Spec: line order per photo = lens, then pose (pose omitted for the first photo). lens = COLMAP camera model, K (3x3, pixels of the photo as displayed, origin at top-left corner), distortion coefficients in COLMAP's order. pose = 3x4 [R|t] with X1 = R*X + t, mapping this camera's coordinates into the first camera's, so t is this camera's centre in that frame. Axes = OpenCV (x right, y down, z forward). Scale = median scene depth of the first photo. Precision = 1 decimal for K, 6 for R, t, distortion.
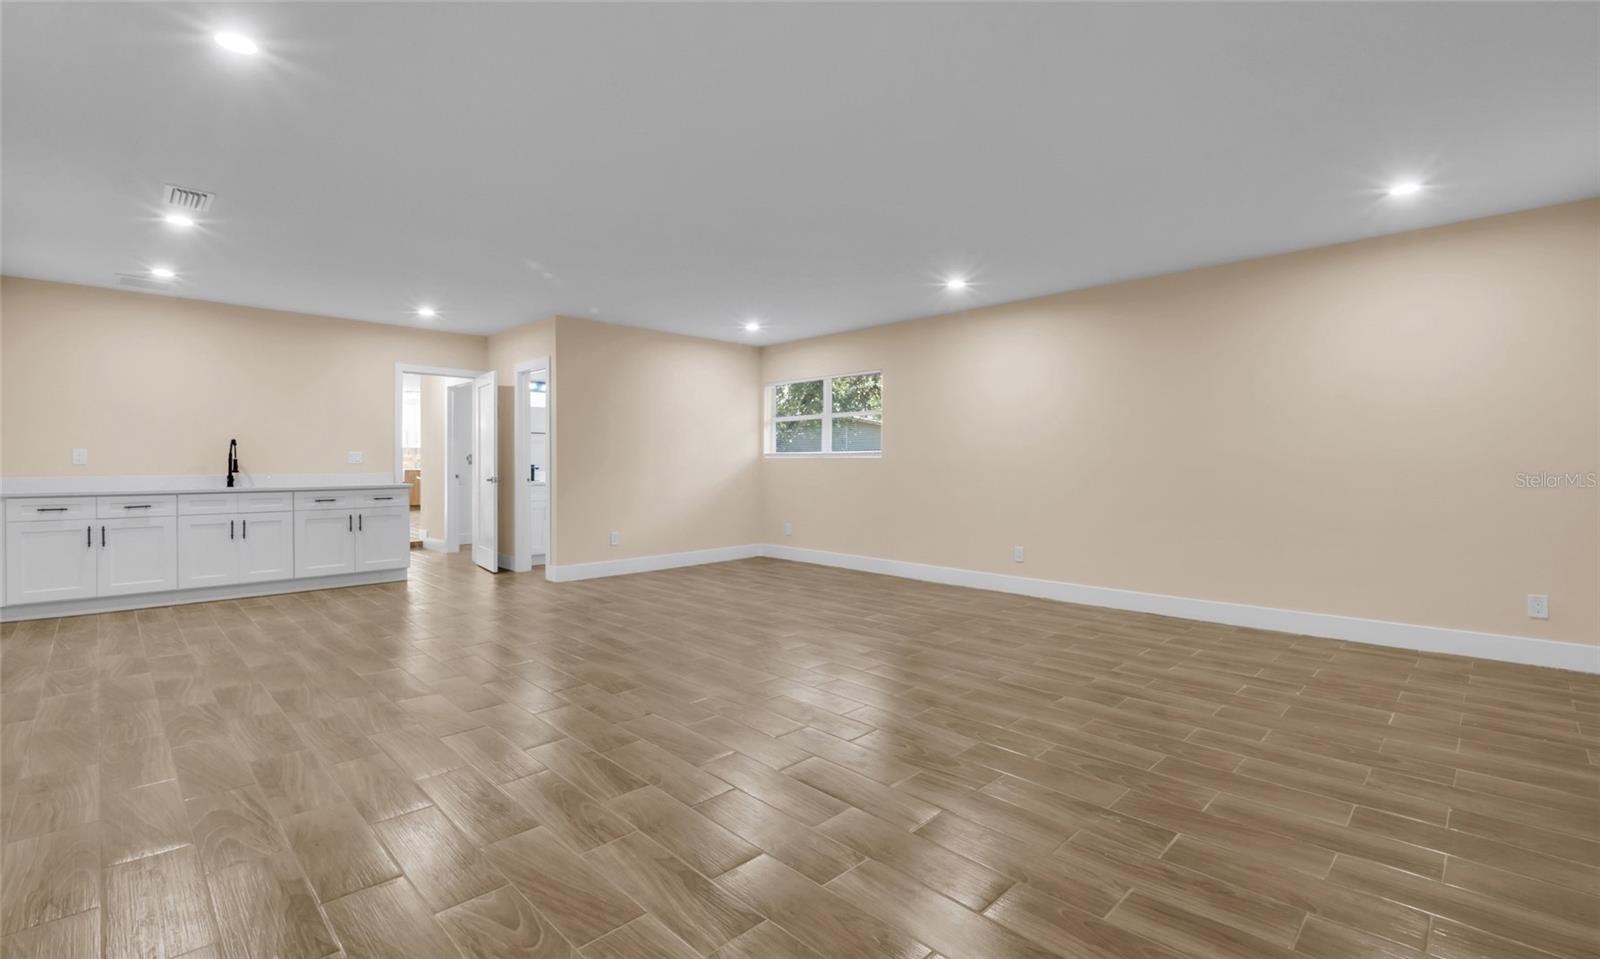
lens RADIAL K [[711.6, 0, 794.3], [0, 711.6, 471.1], [0, 0, 1]] dist [0.011151, -0.013543]
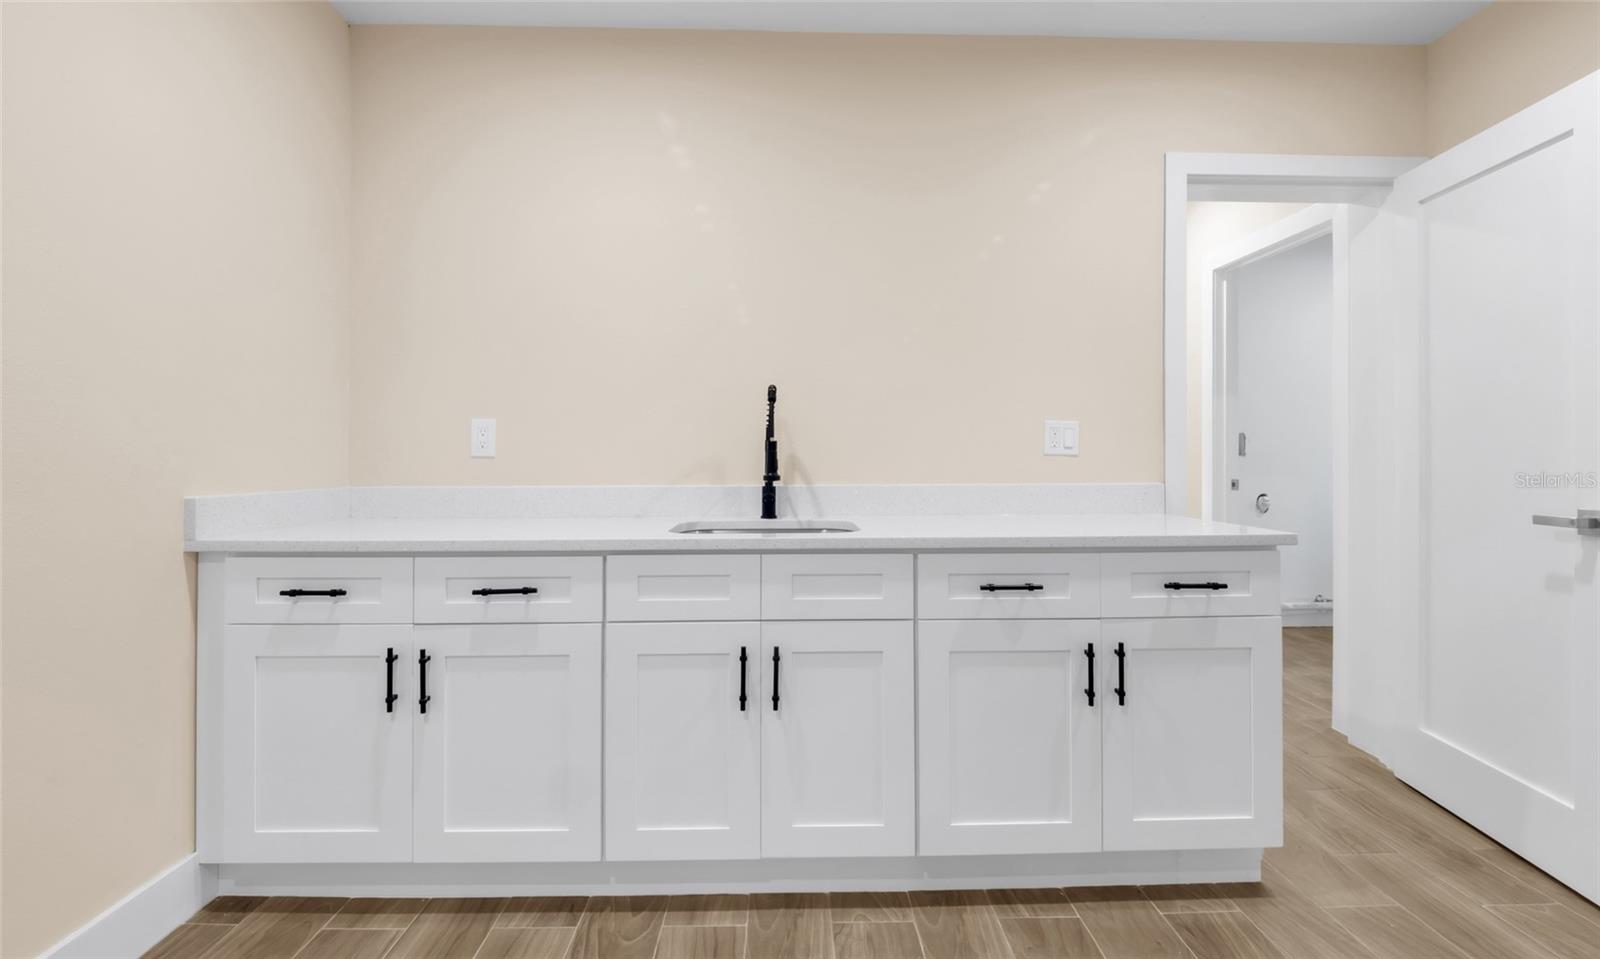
lens RADIAL K [[711.6, 0, 794.3], [0, 711.6, 471.1], [0, 0, 1]] dist [0.011151, -0.013543]
pose [[0.724681, 0.012488, -0.688971, -0.537690], [-0.006009, 0.999912, 0.011804, -0.006650], [0.689058, -0.004414, 0.724693, 0.754278]]
